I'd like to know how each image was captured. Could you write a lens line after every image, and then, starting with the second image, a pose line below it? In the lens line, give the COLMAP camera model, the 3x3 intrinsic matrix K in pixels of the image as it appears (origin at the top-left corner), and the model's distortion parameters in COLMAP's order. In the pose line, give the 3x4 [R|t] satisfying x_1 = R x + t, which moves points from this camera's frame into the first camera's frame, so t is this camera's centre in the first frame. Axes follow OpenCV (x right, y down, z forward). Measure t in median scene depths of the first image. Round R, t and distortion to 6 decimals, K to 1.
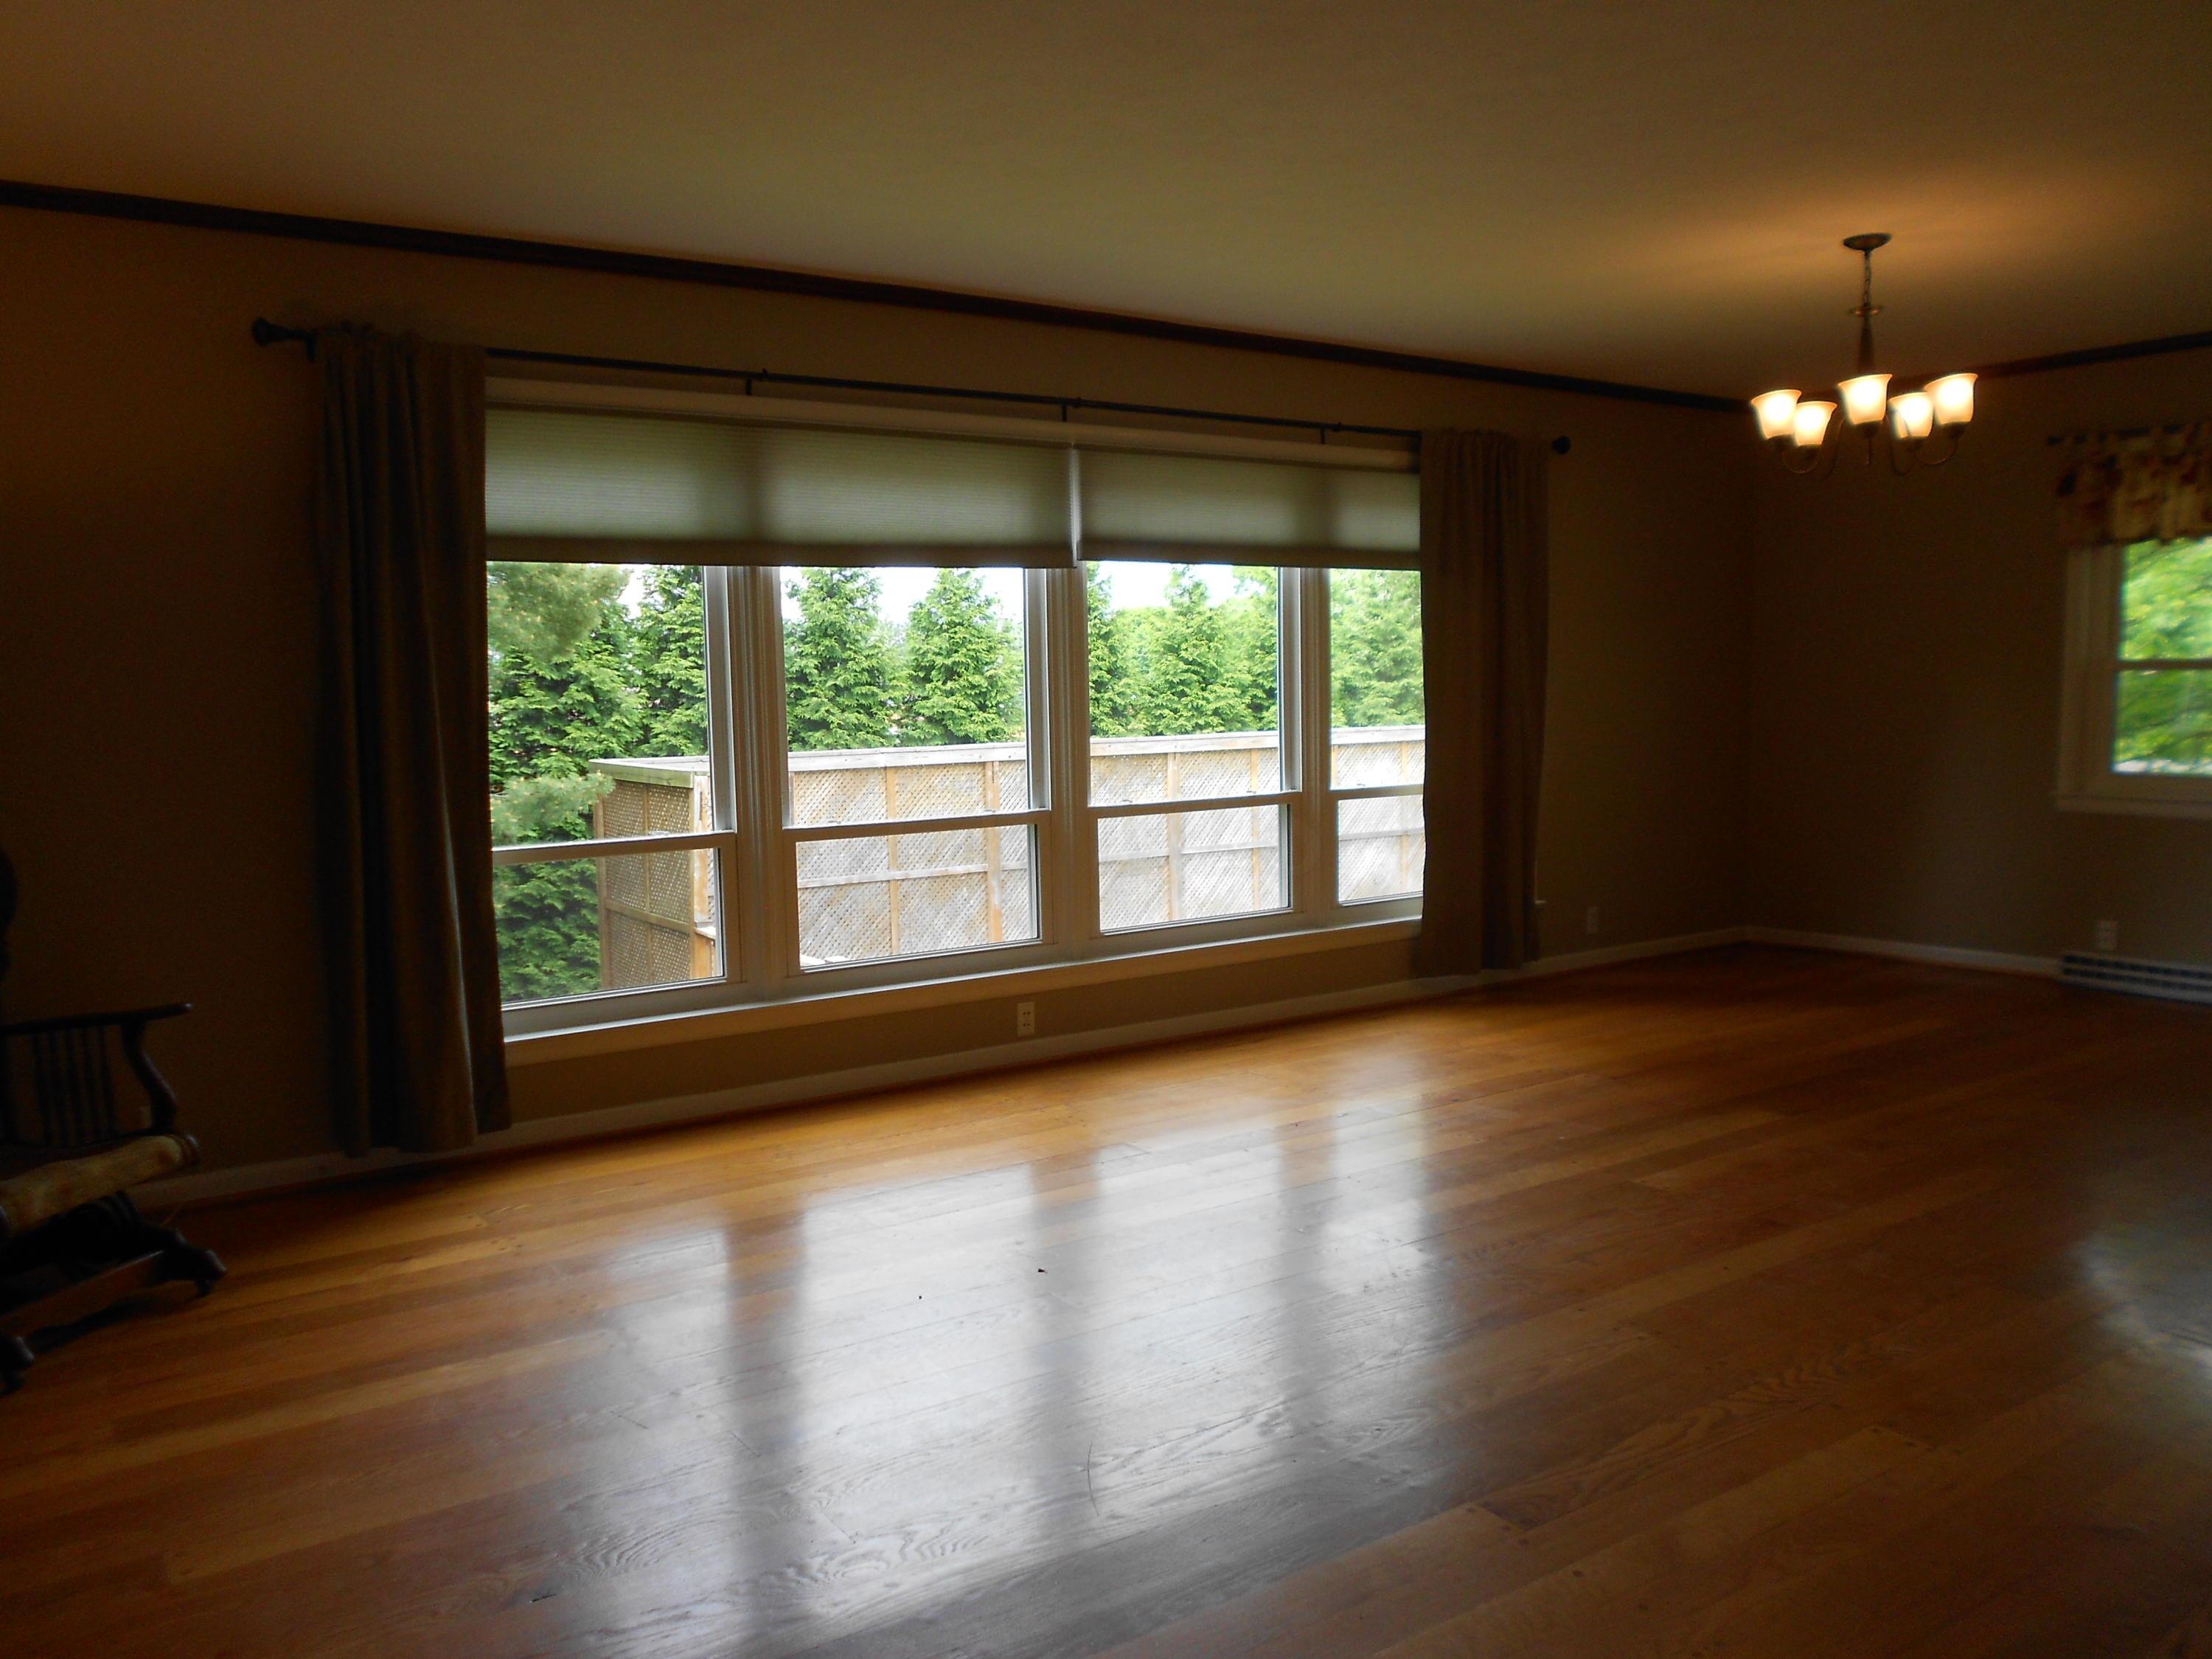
lens RADIAL K [[1694.7, 0, 1122.5], [0, 1694.7, 831.2], [0, 0, 1]] dist [-0.011412, -0.001954]
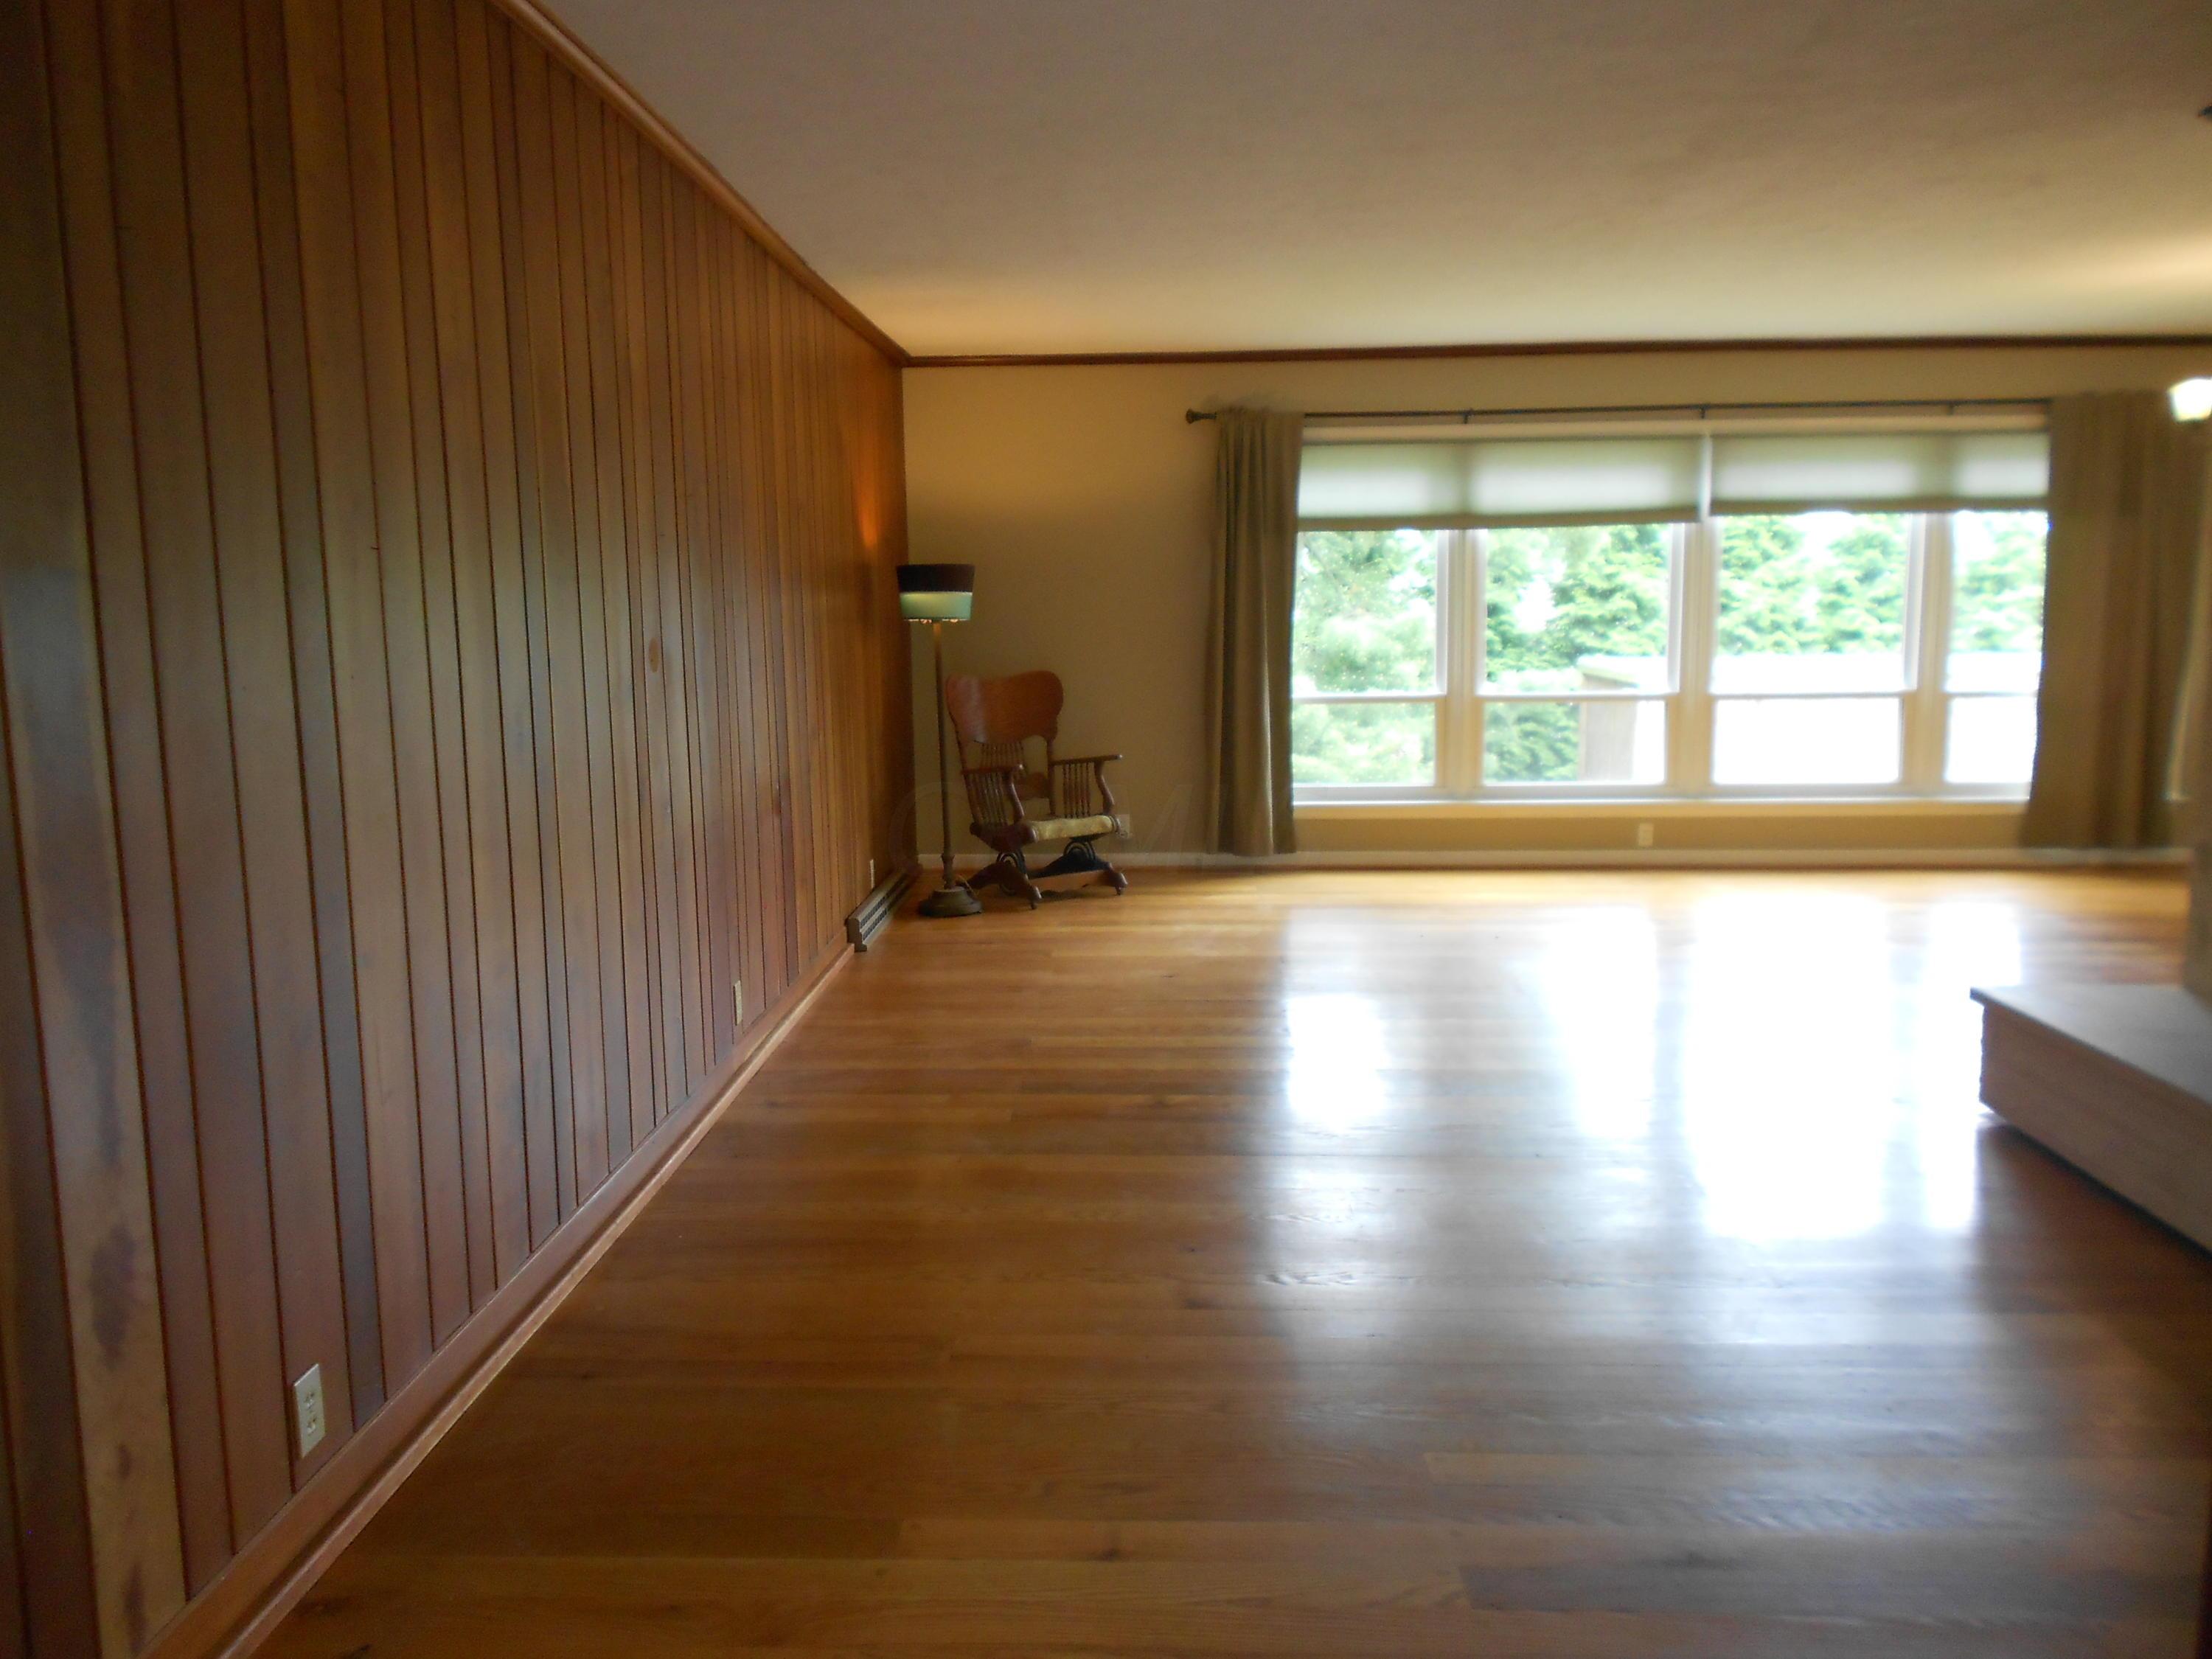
lens RADIAL K [[1694.7, 0, 1099.7], [0, 1694.7, 830.5], [0, 0, 1]] dist [-0.011412, -0.001954]
pose [[0.788236, 0.091054, -0.608599, 0.396963], [-0.057514, 0.995564, 0.074459, 0.021828], [0.612679, -0.023689, 0.789977, -0.378458]]
